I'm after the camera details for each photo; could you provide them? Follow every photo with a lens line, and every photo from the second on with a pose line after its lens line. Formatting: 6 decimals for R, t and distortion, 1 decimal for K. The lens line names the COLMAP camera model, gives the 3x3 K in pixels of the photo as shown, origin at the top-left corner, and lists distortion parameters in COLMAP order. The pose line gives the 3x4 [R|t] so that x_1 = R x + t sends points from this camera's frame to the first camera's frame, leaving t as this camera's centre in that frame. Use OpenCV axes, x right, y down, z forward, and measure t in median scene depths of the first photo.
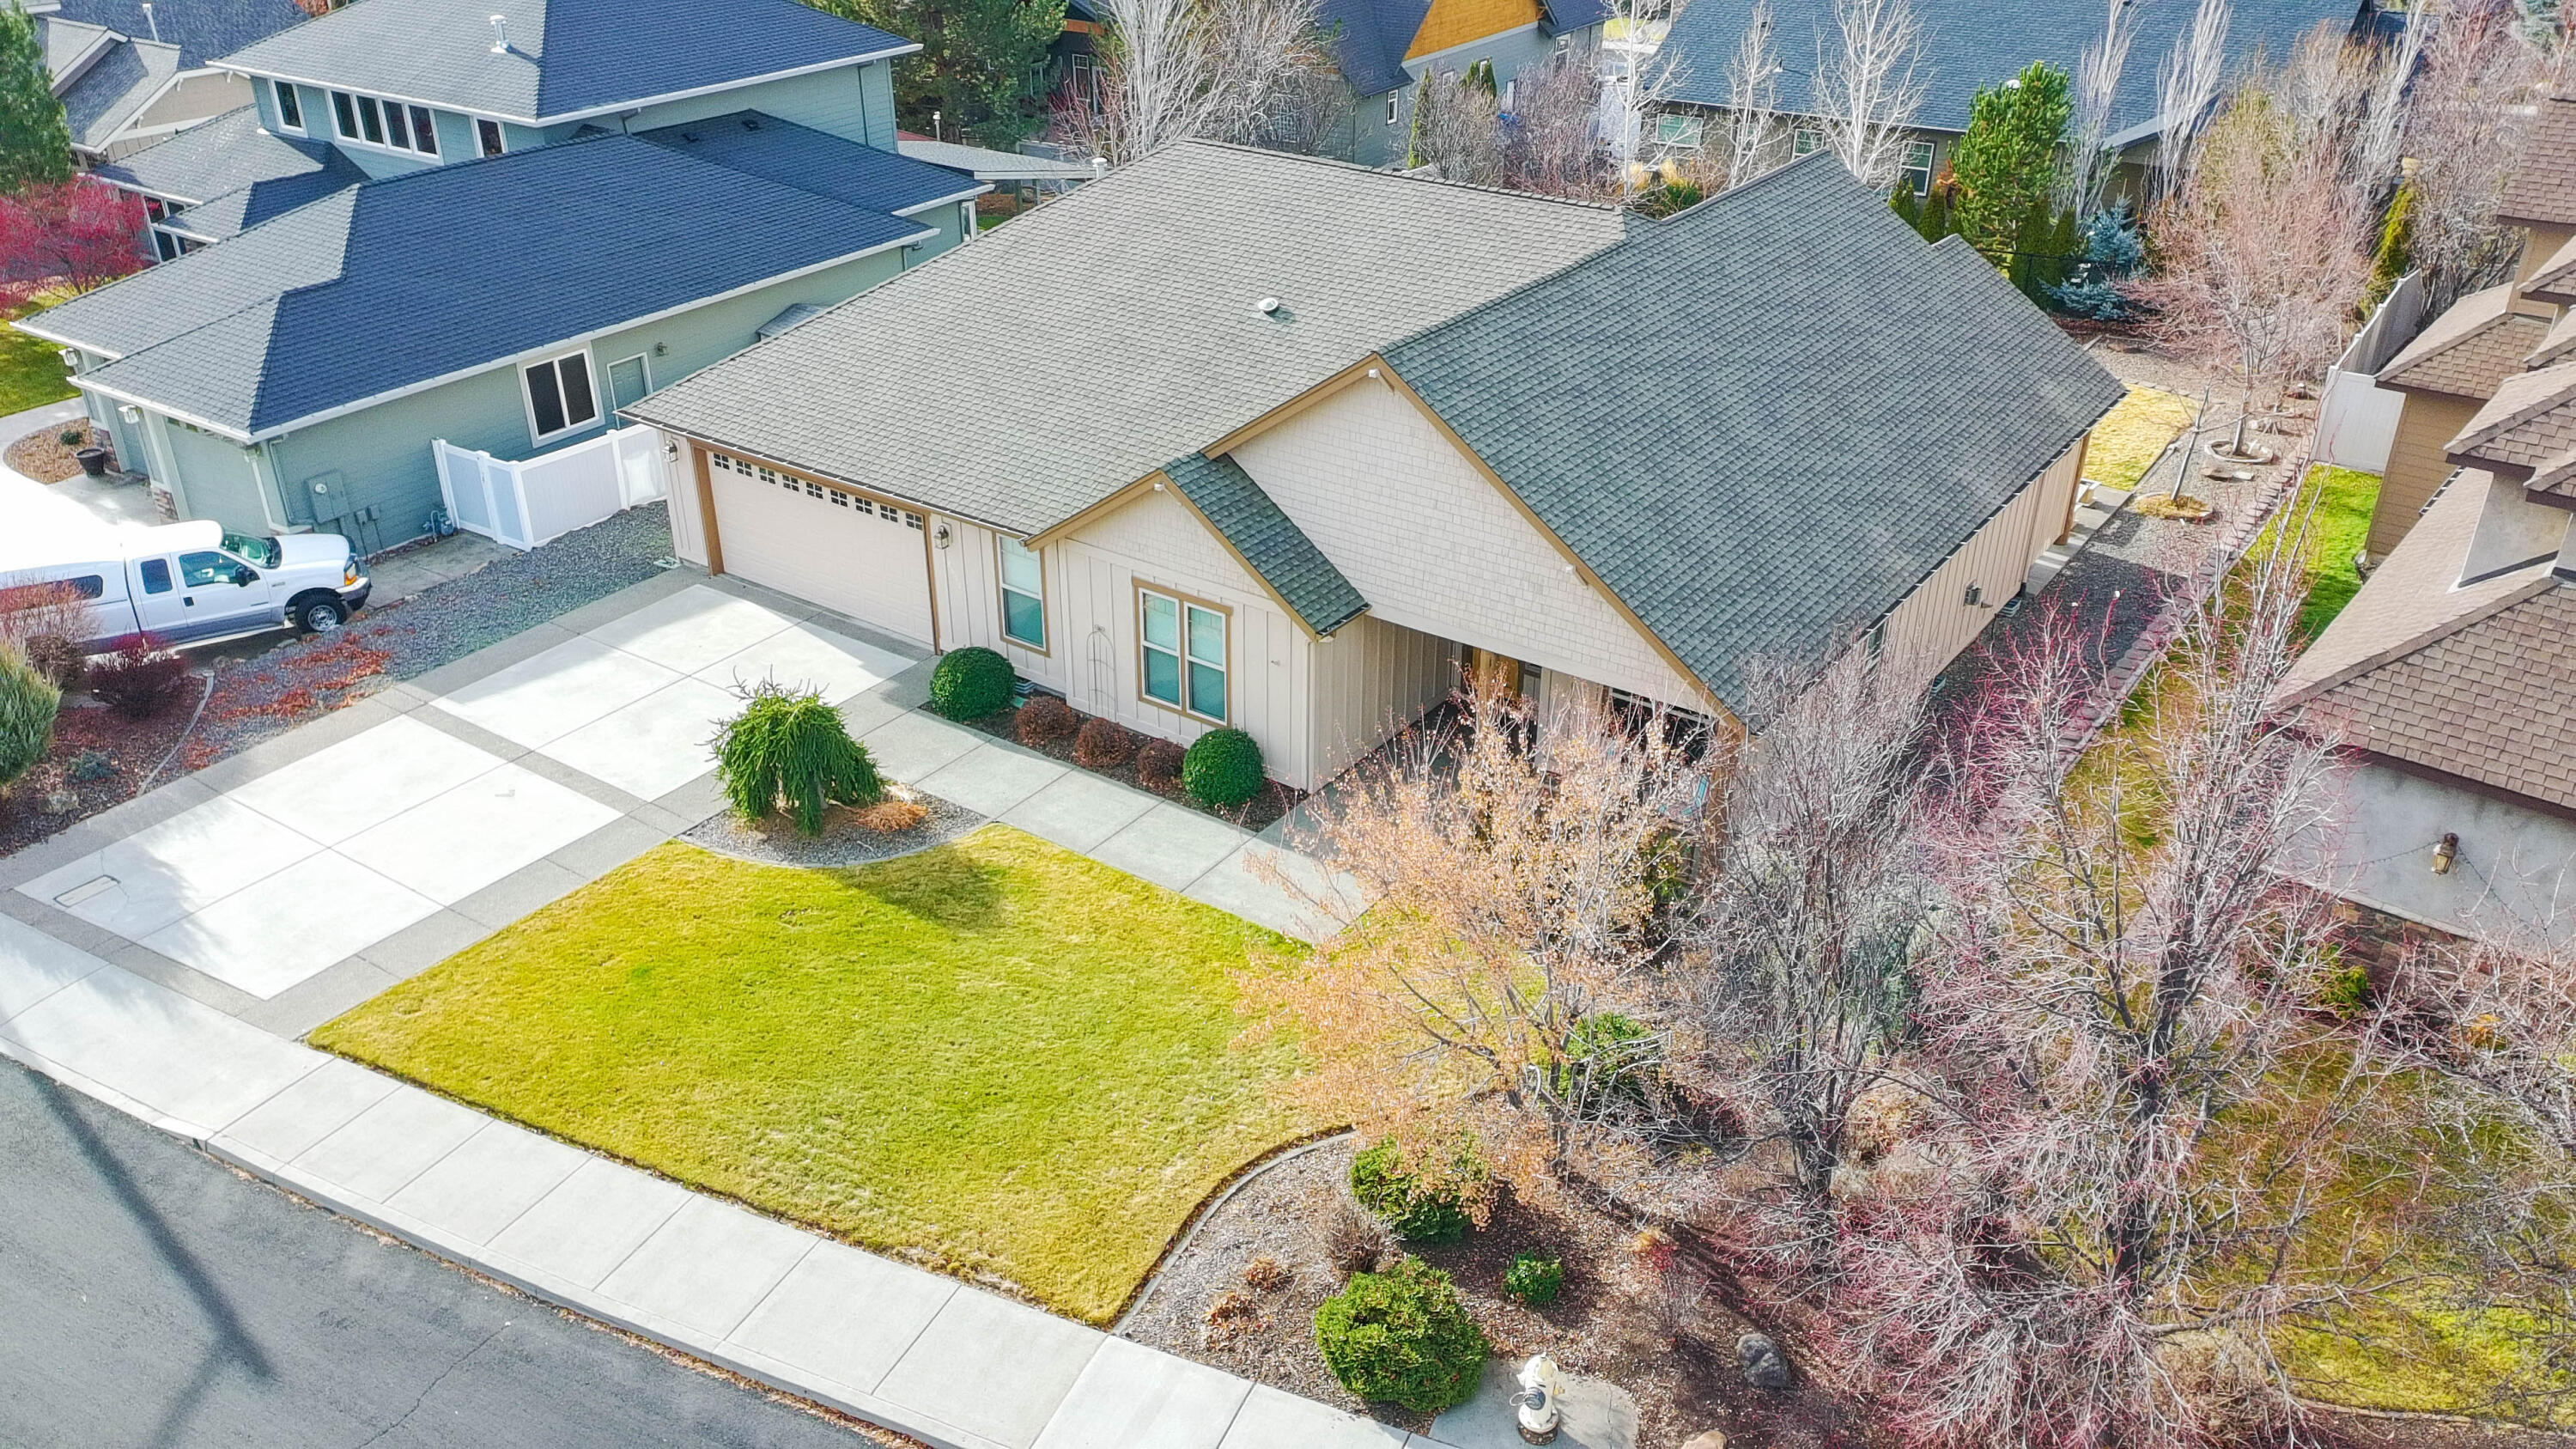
lens RADIAL K [[1986.7, 0, 1288.0], [0, 1986.7, 724.5], [0, 0, 1]] dist [0.072962, -0.074116]
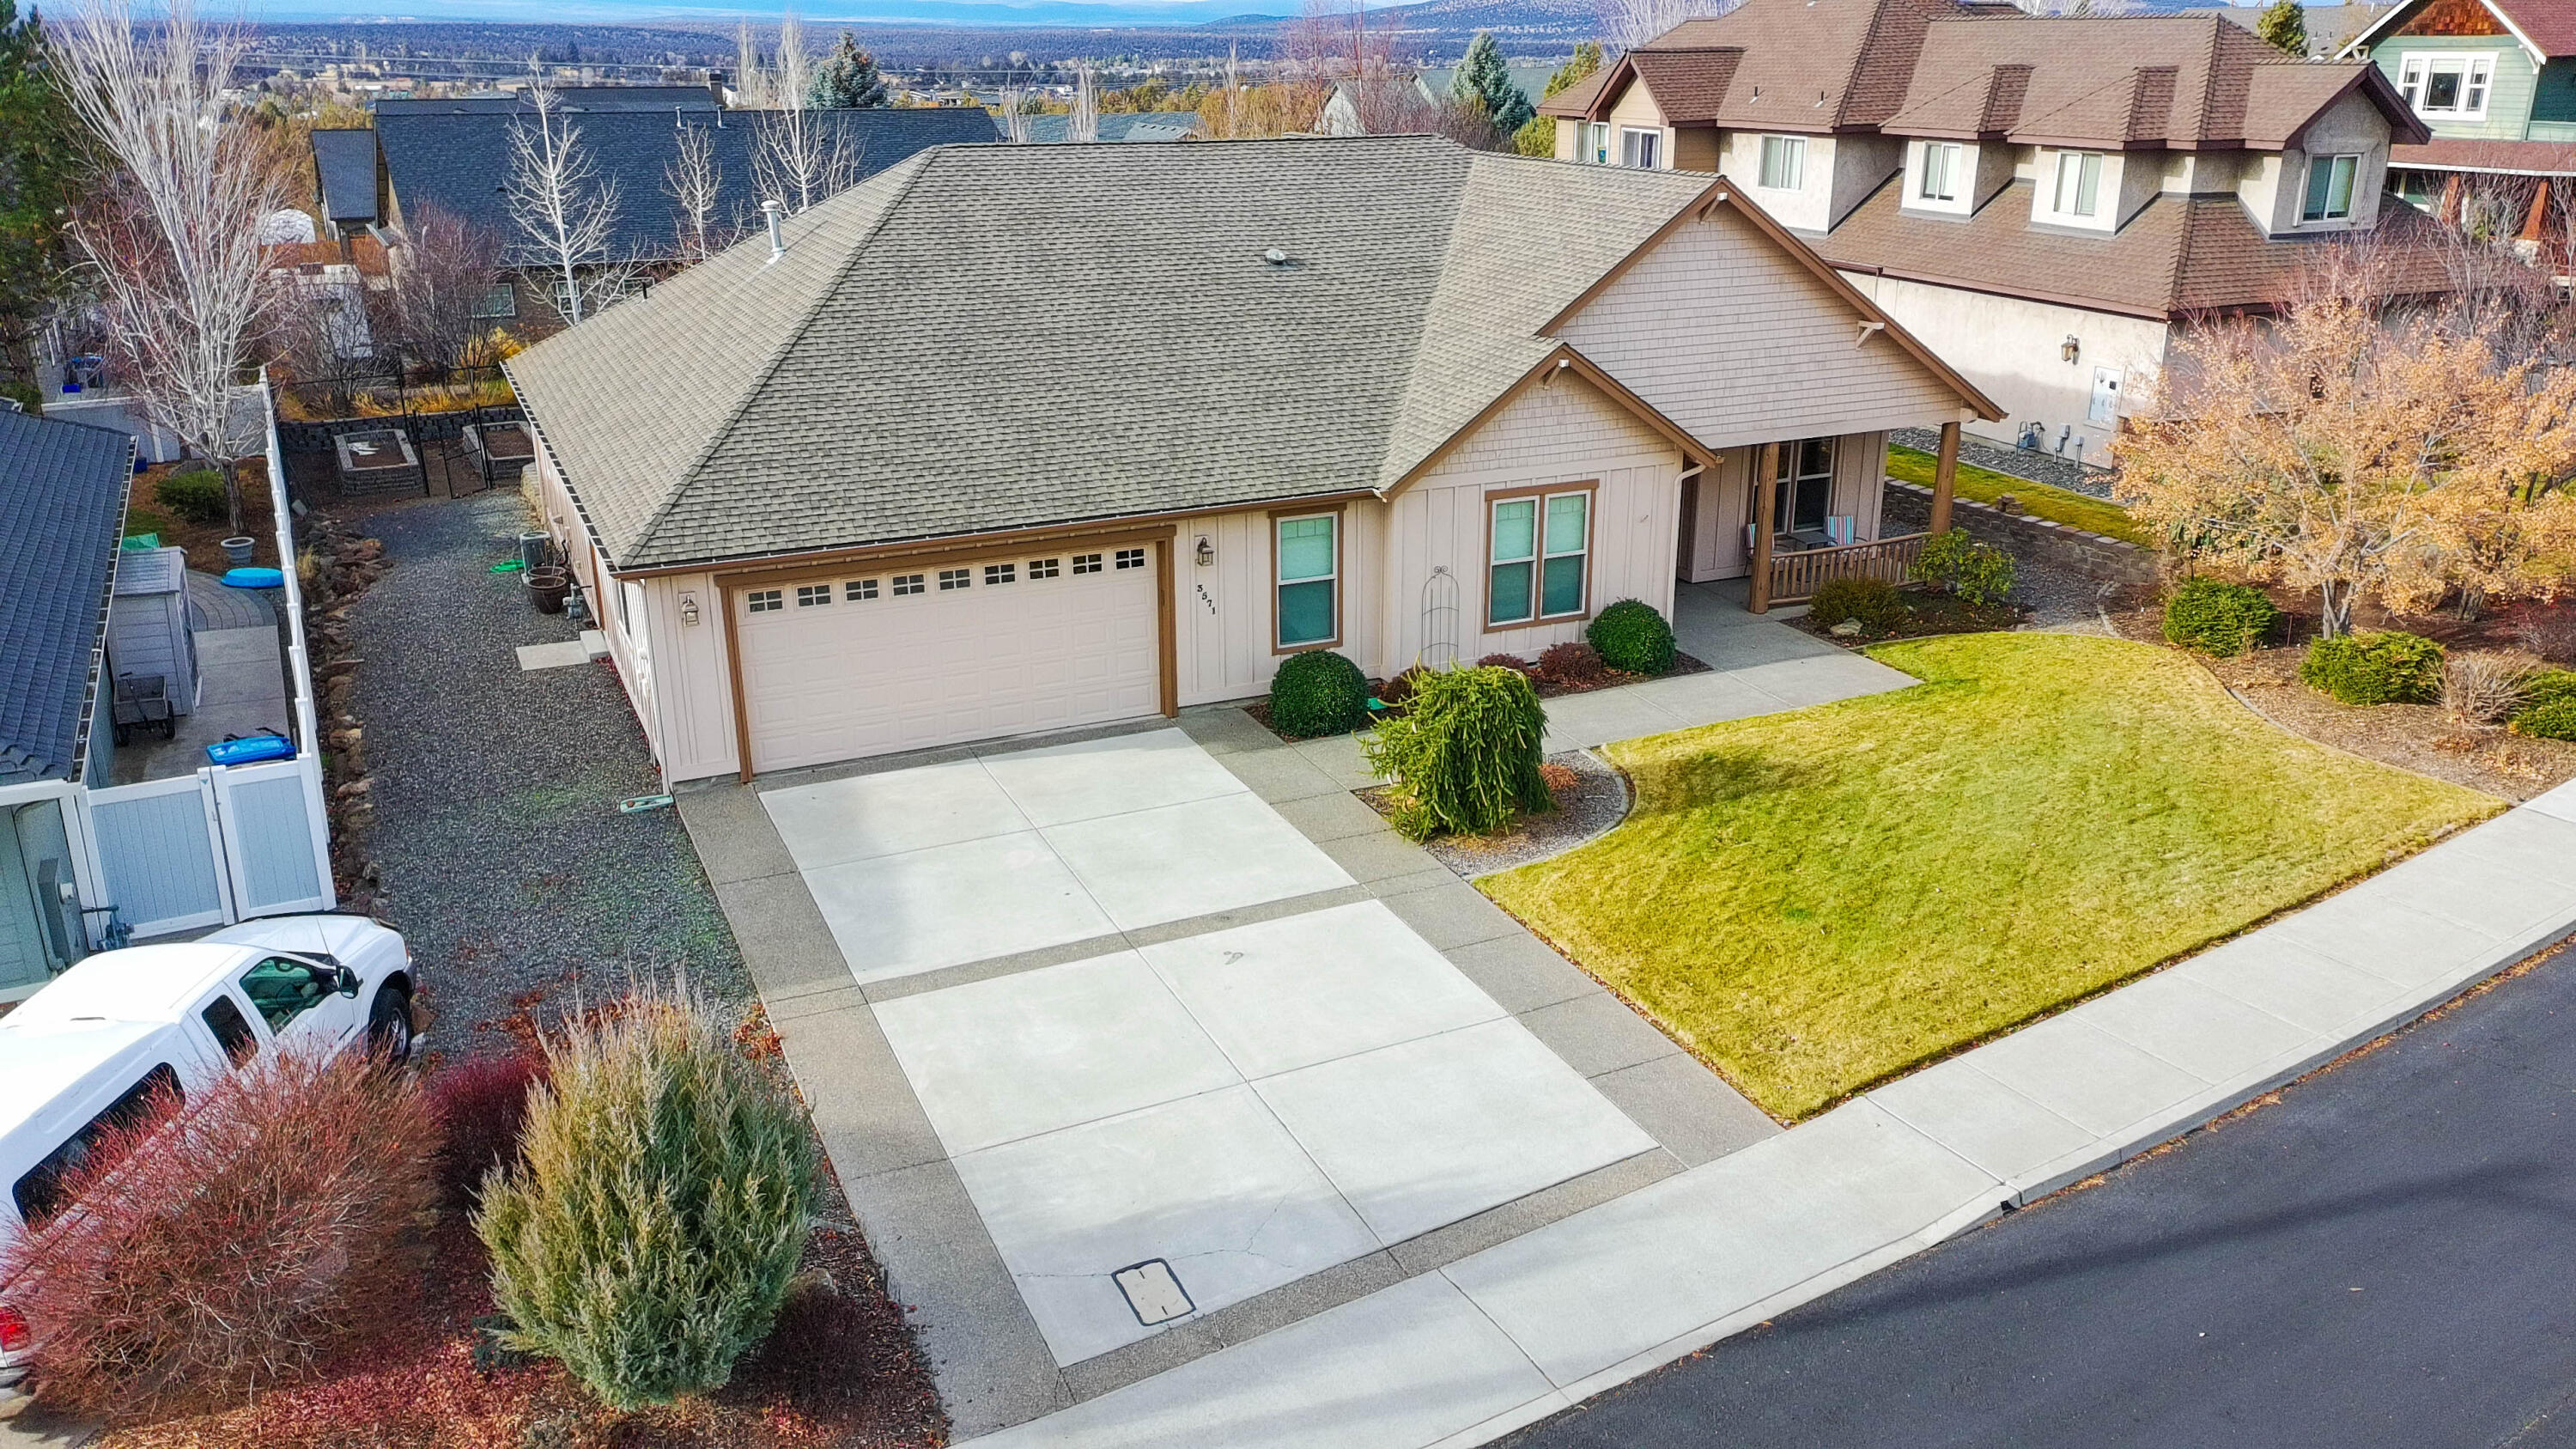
lens RADIAL K [[1986.7, 0, 1288.0], [0, 1986.7, 724.5], [0, 0, 1]] dist [0.072962, -0.074116]
pose [[0.495511, -0.287543, 0.819626, -0.890949], [0.414688, 0.907445, 0.067649, -0.073986], [-0.763218, 0.306369, 0.568890, 0.549394]]
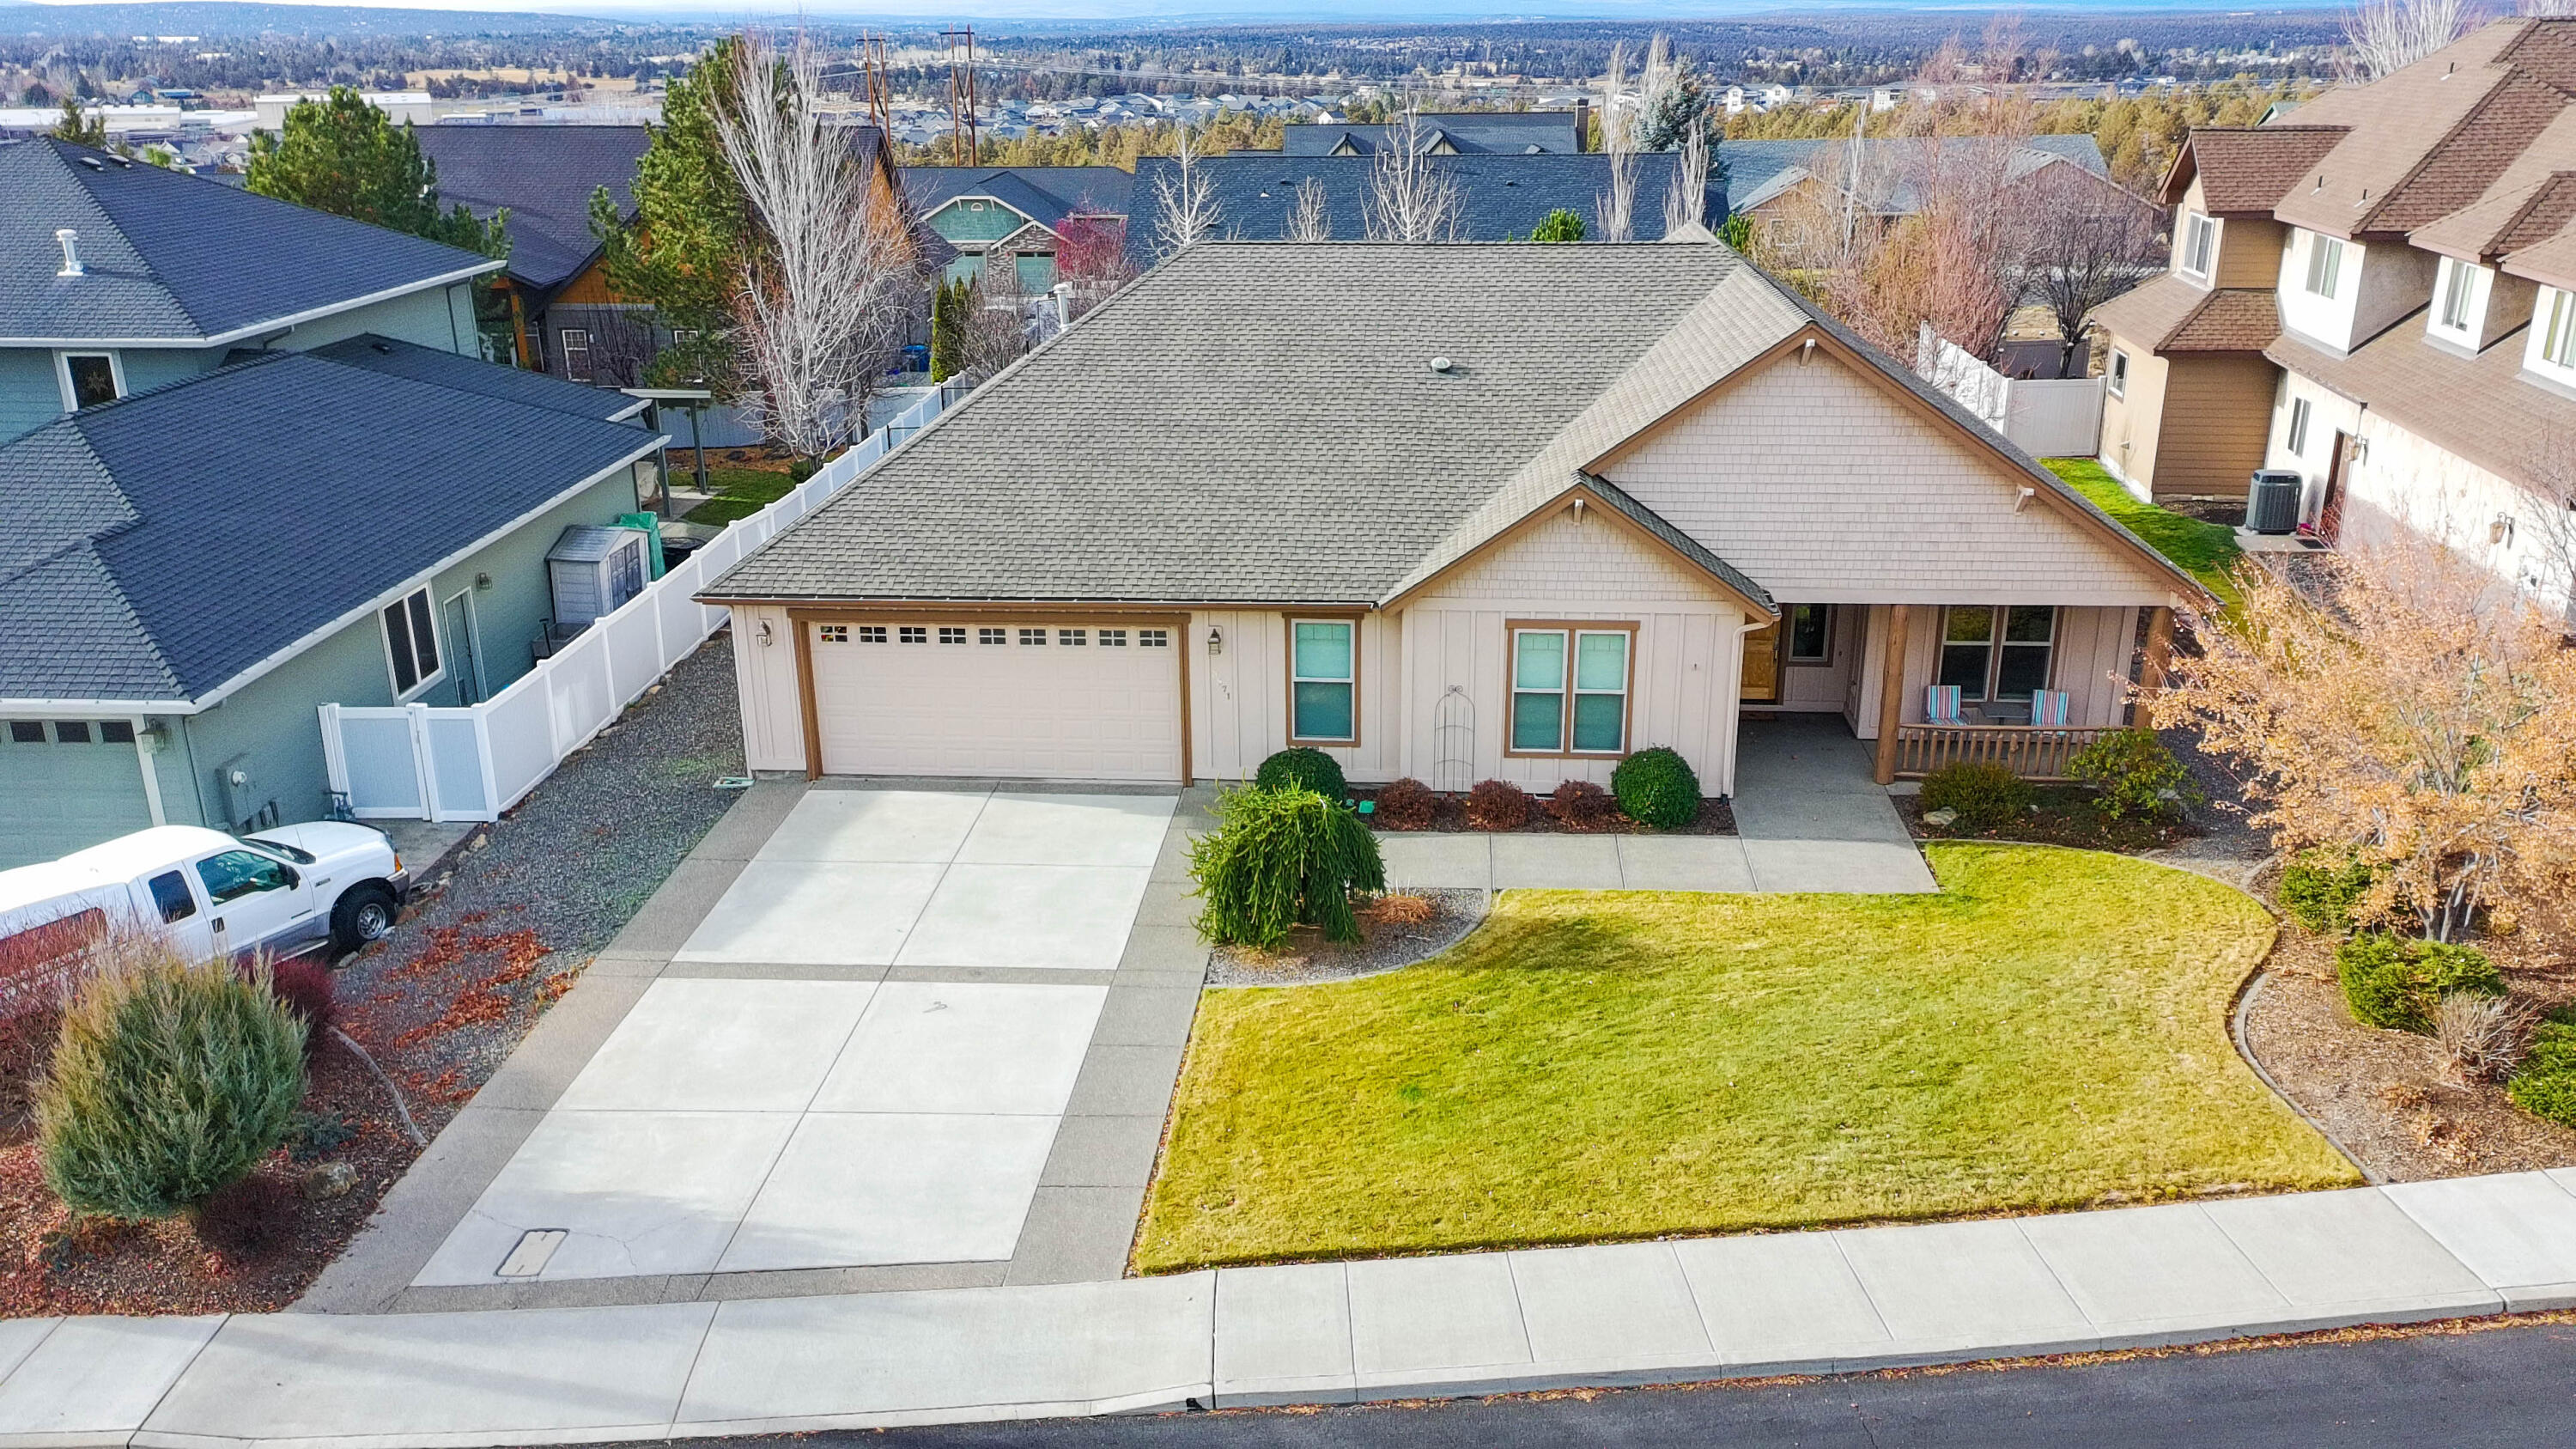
lens RADIAL K [[1986.7, 0, 1288.0], [0, 1986.7, 724.5], [0, 0, 1]] dist [0.072962, -0.074116]
pose [[0.857853, -0.177194, 0.482379, -0.608581], [0.251138, 0.963503, -0.092692, 0.034133], [-0.448350, 0.200660, 0.871044, 0.223883]]
